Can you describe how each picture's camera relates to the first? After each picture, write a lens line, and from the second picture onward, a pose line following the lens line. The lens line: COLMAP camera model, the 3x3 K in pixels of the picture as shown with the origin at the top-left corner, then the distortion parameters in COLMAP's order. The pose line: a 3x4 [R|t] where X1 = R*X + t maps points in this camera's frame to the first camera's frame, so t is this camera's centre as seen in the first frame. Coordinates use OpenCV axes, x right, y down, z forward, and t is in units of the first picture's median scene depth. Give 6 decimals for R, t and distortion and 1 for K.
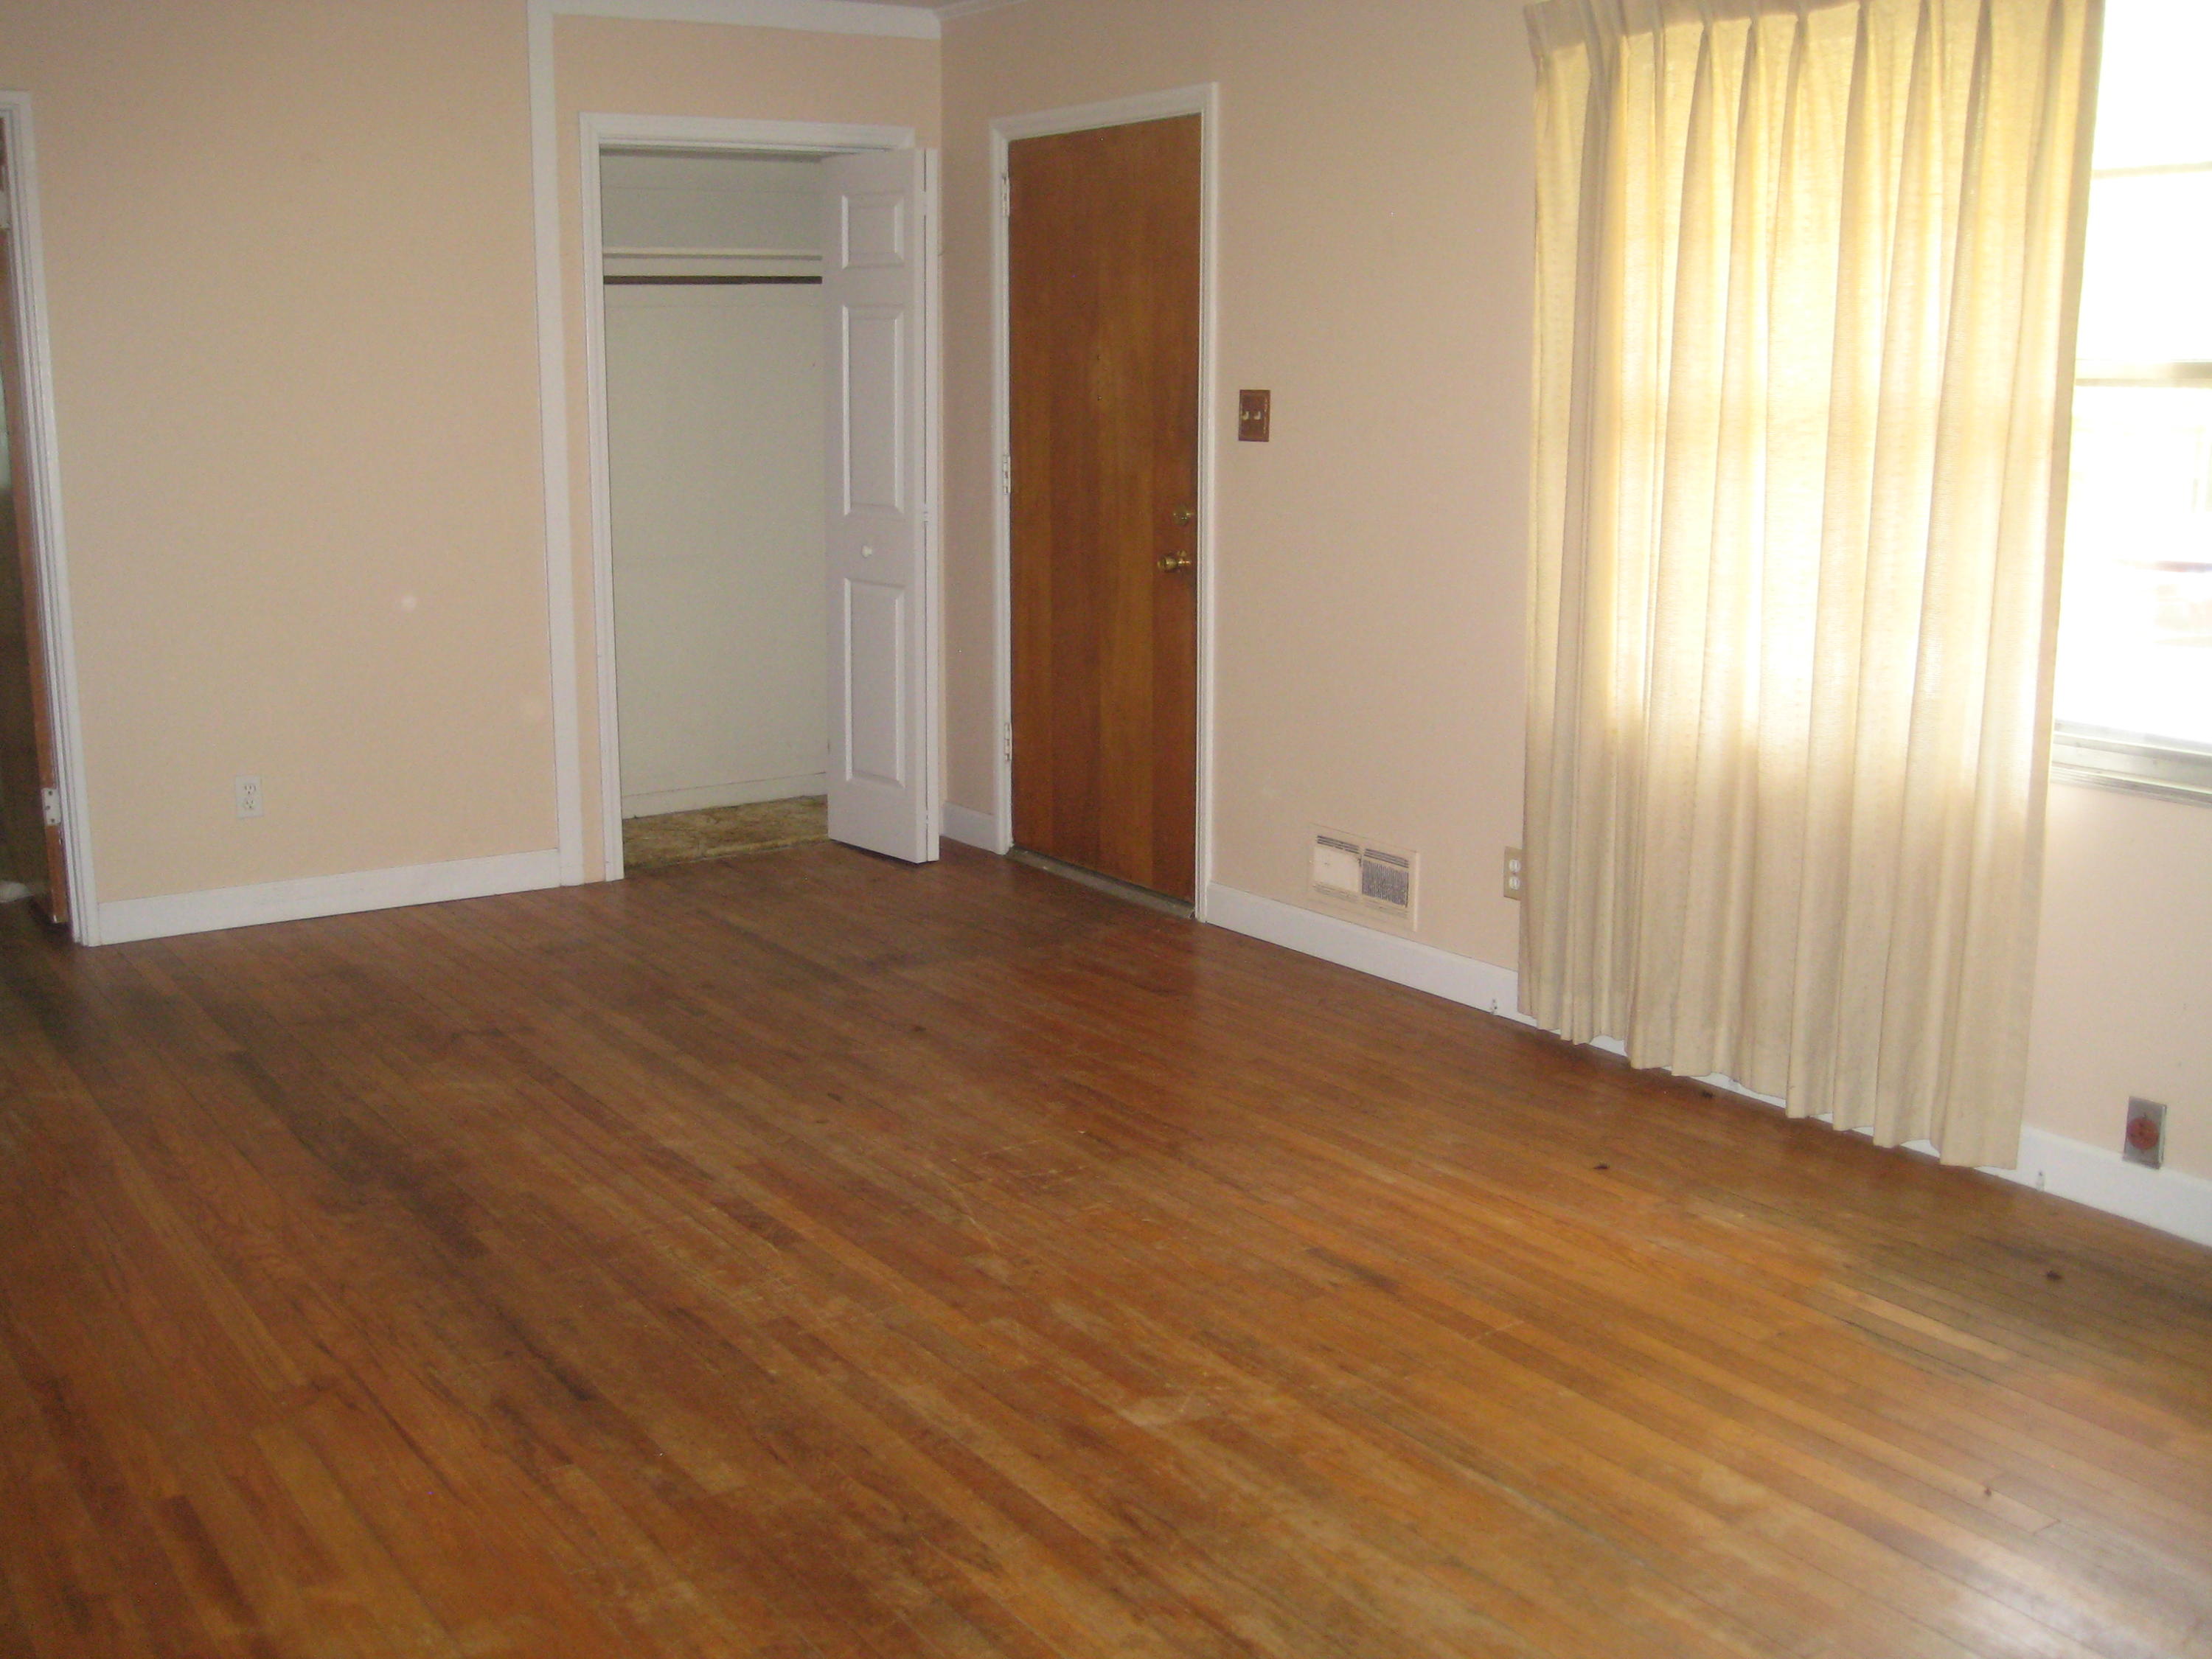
lens RADIAL K [[2311.0, 0, 1106.0], [0, 2311.0, 829.5], [0, 0, 1]] dist [-0.124134, 0.244674]
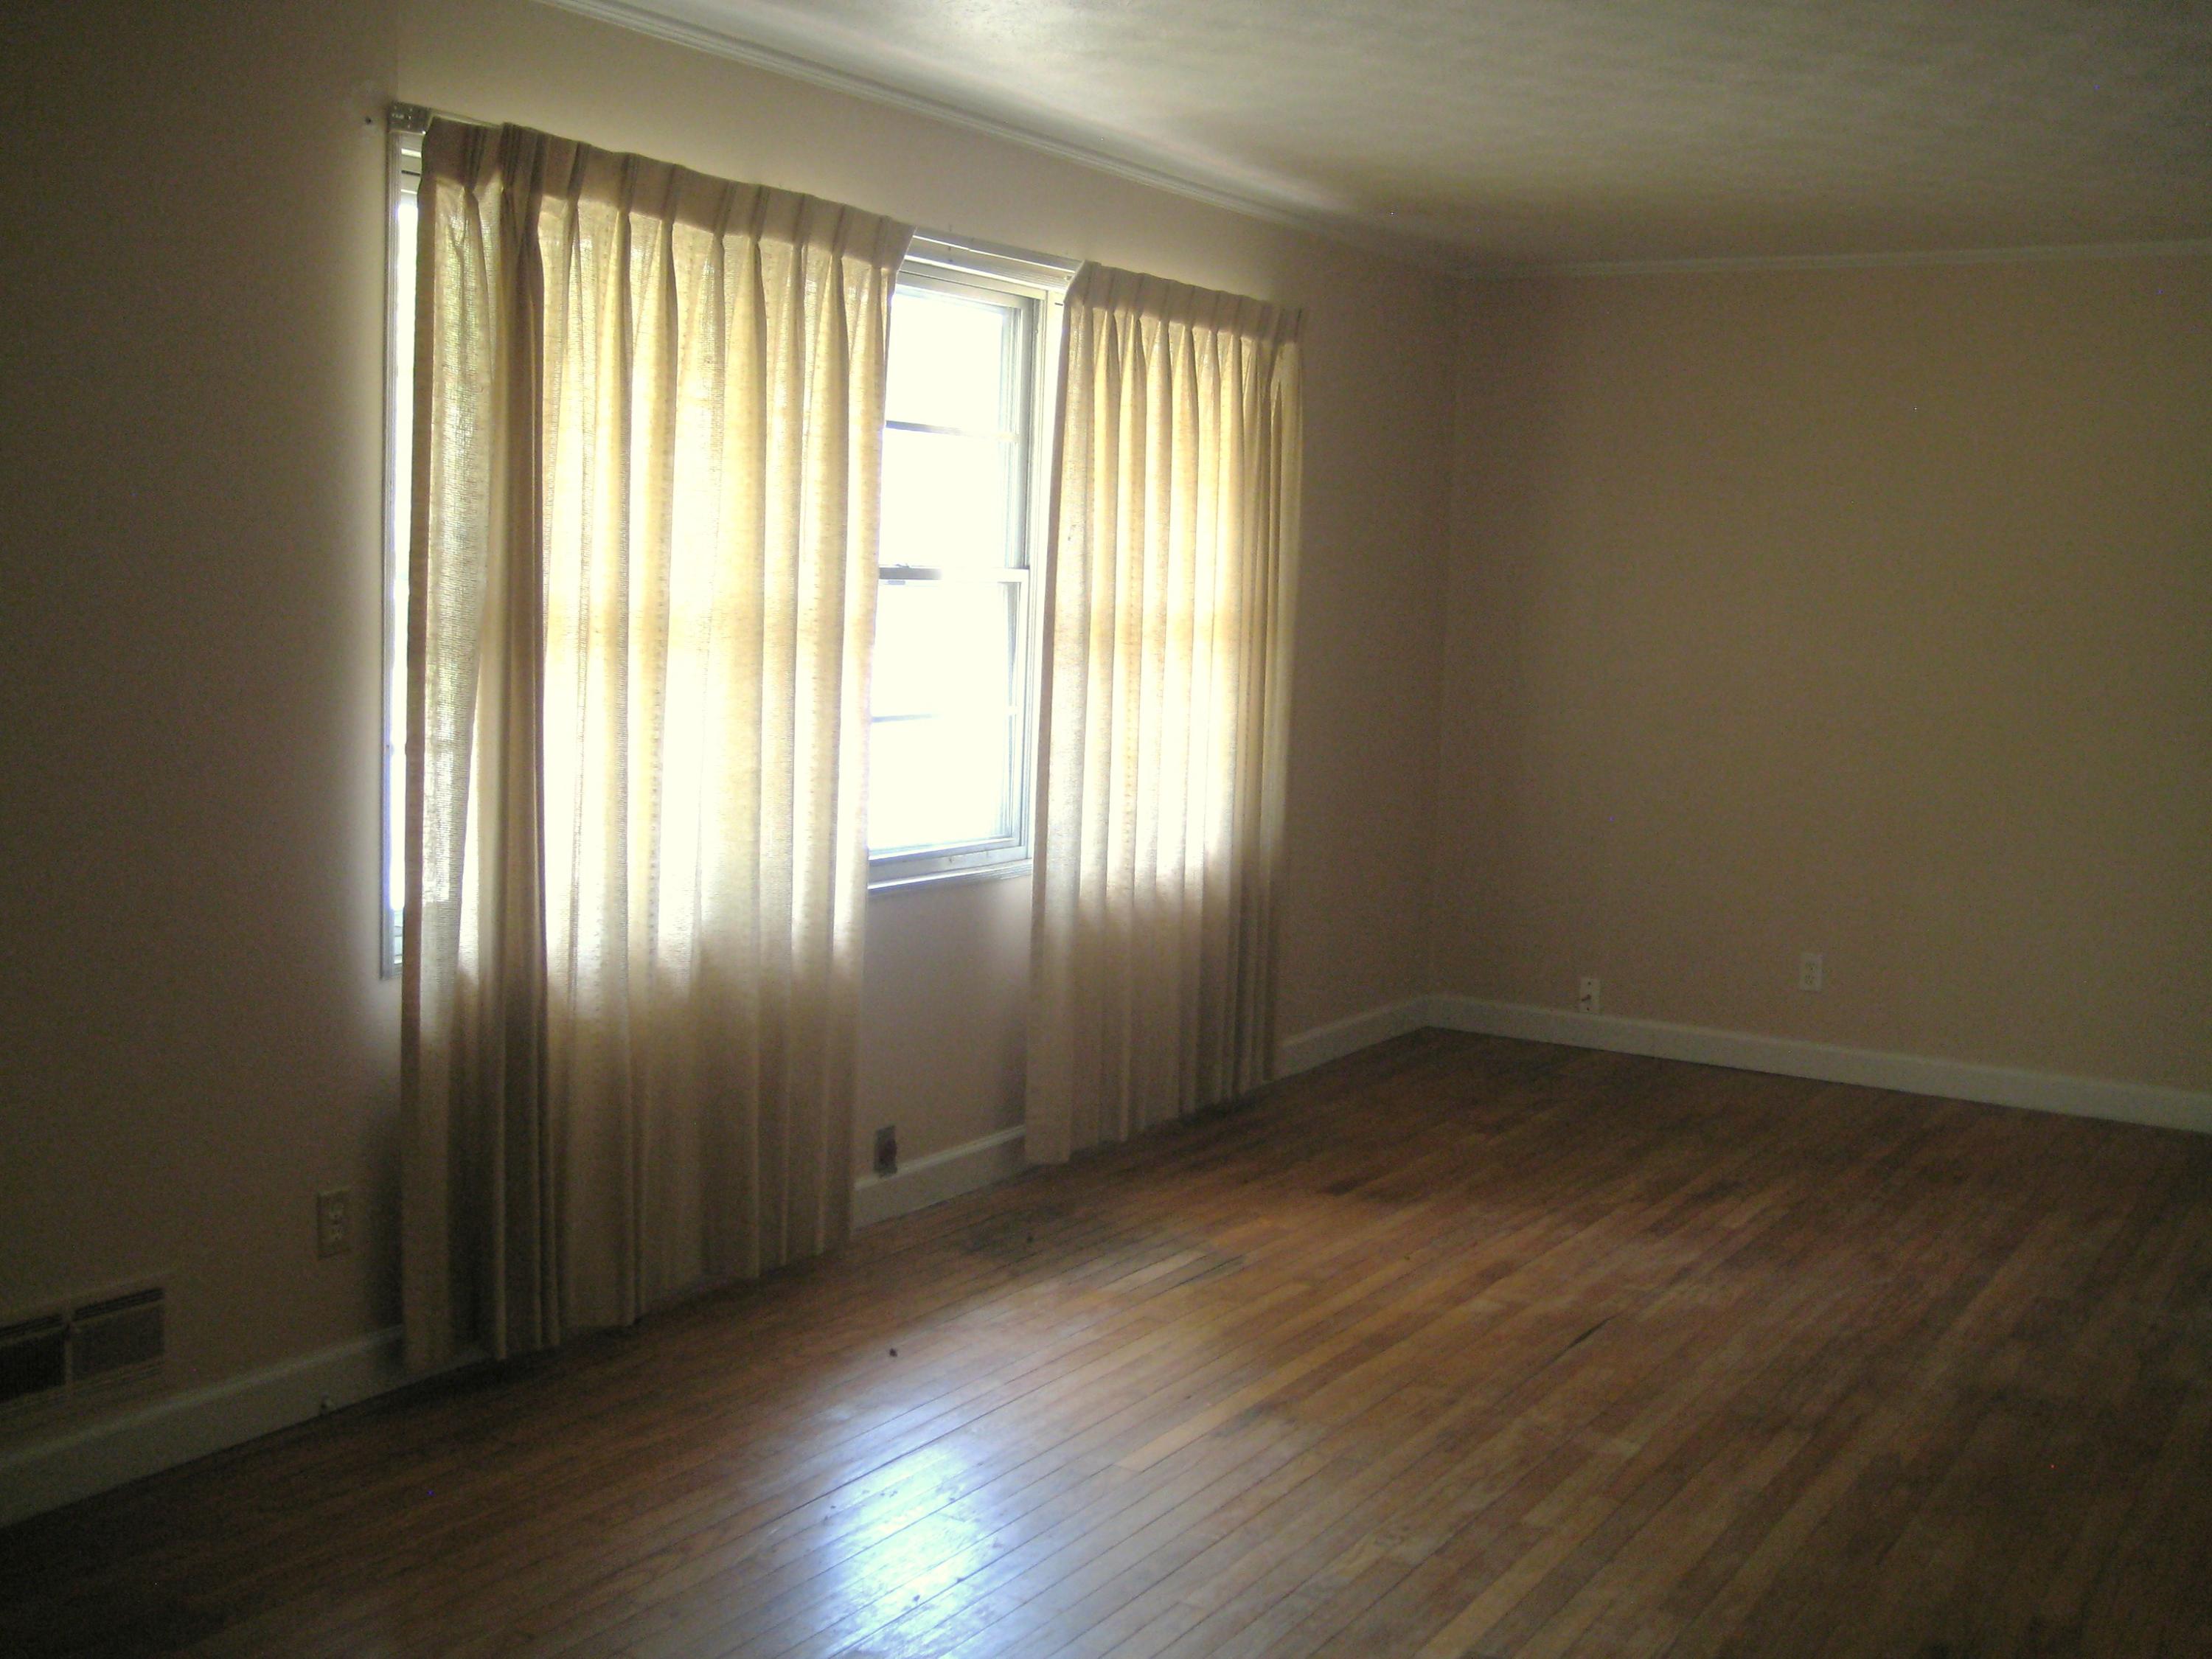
lens RADIAL K [[2311.0, 0, 1106.0], [0, 2311.0, 829.5], [0, 0, 1]] dist [-0.124134, 0.244674]
pose [[-0.401259, -0.116008, 0.908588, -0.921140], [0.141406, 0.972210, 0.186581, -0.326511], [-0.904984, 0.203347, -0.373704, 1.594832]]
